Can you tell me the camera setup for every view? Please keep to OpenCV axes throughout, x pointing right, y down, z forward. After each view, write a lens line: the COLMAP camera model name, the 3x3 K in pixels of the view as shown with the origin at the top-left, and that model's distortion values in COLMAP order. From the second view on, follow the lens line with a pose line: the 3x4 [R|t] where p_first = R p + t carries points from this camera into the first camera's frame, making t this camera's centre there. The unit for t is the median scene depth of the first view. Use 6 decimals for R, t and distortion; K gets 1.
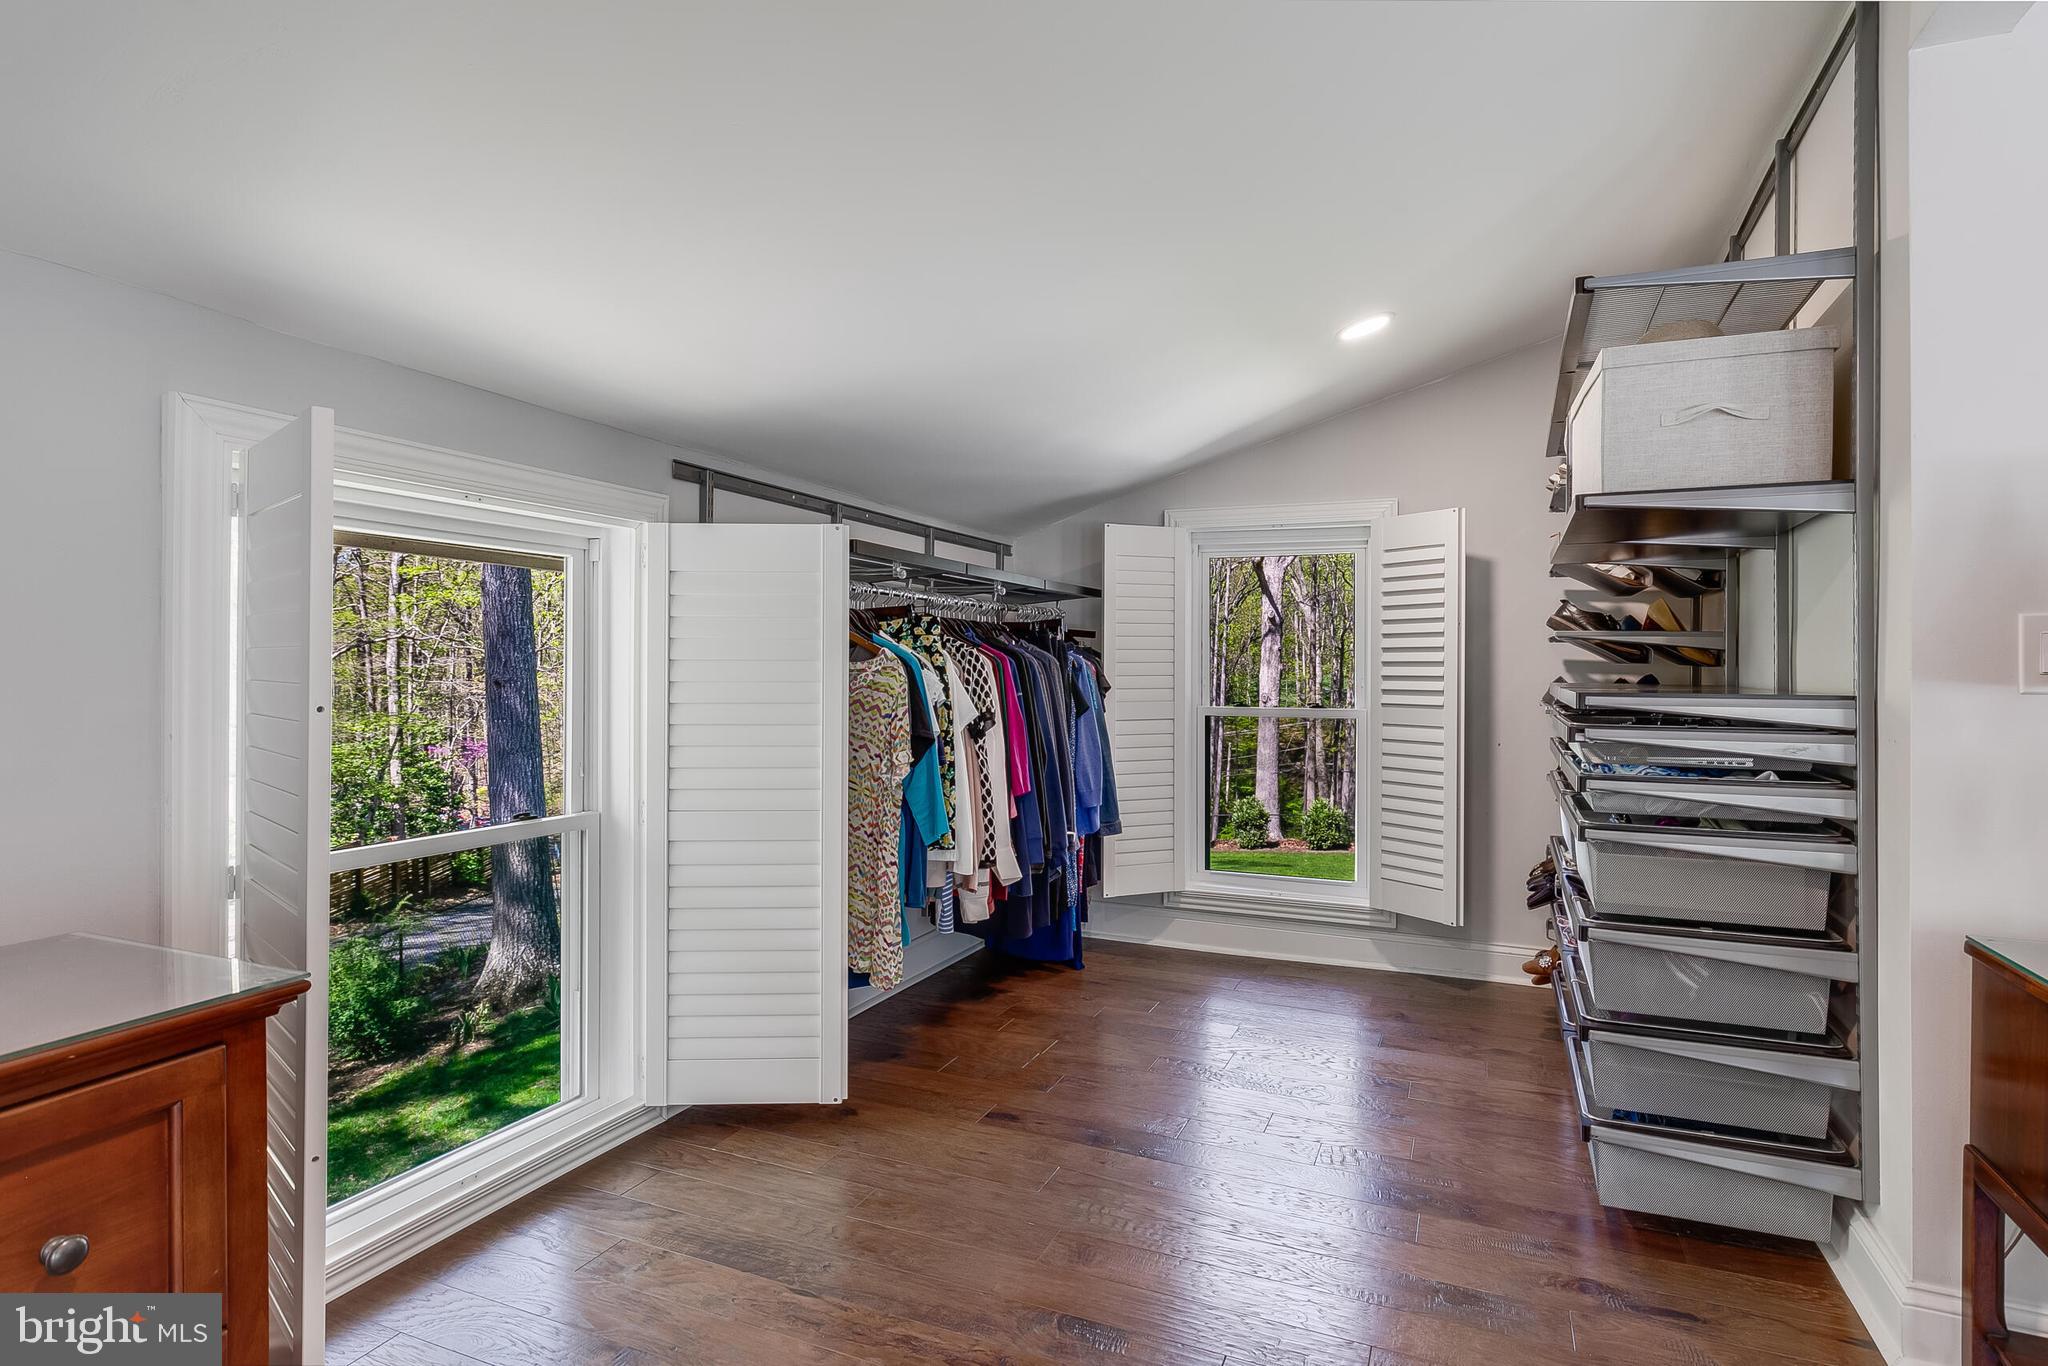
lens RADIAL K [[1073.0, 0, 1020.7], [0, 1073.0, 661.4], [0, 0, 1]] dist [-0.001254, -0.001149]
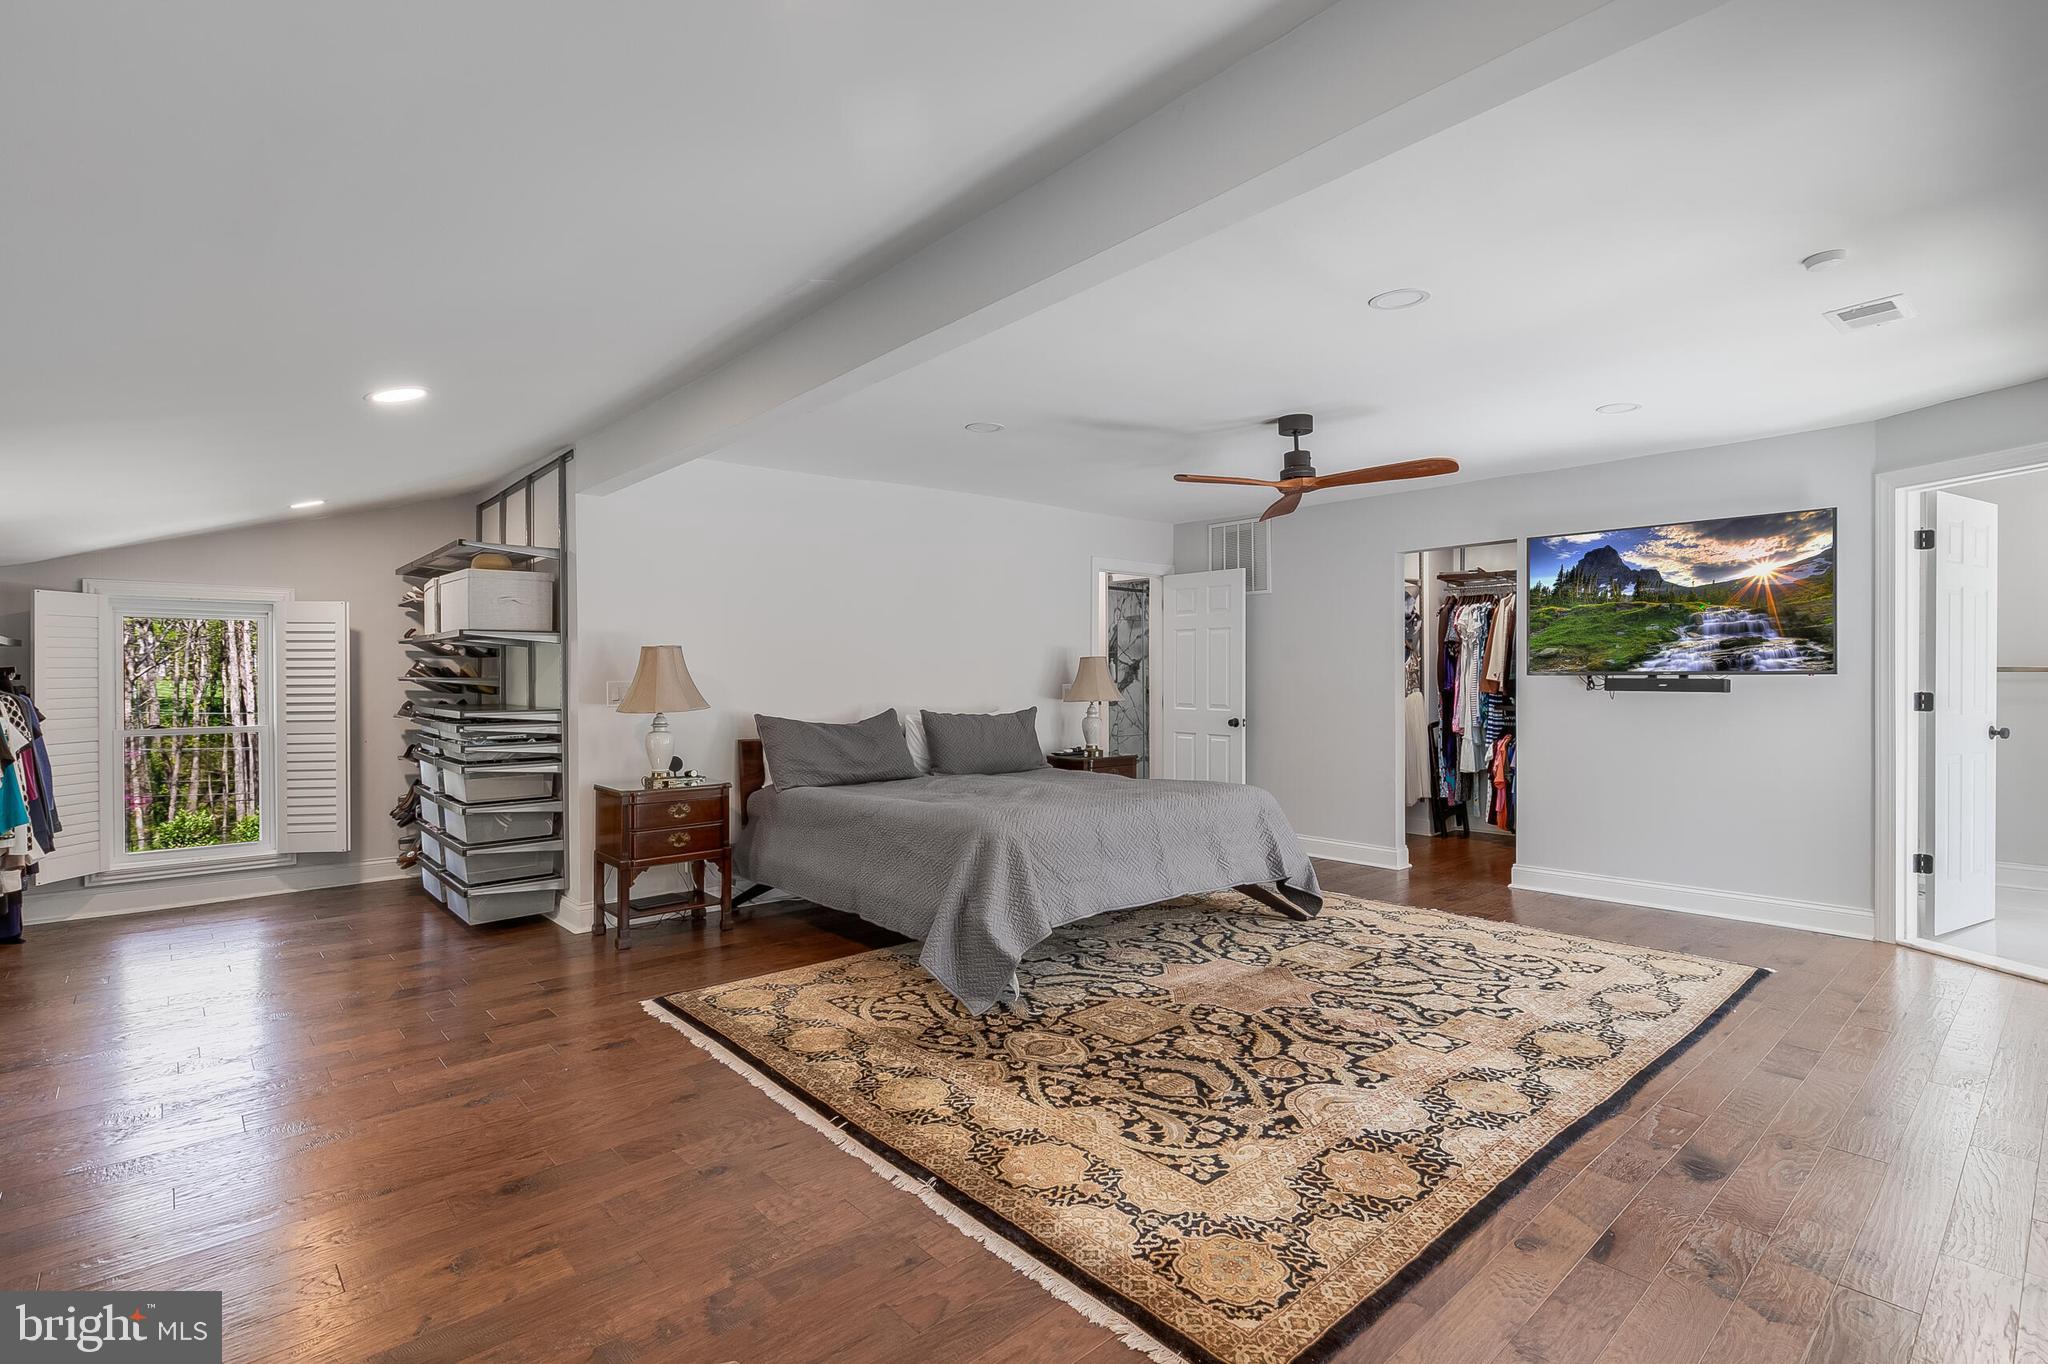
lens RADIAL K [[957.3, 0, 1024.0], [0, 957.3, 682.0], [0, 0, 1]] dist [-0.000396, -0.000314]
pose [[0.416405, -0.011955, 0.909101, -0.592822], [0.002474, 0.999925, 0.012016, -0.039103], [-0.909176, -0.002755, 0.416403, -0.683219]]
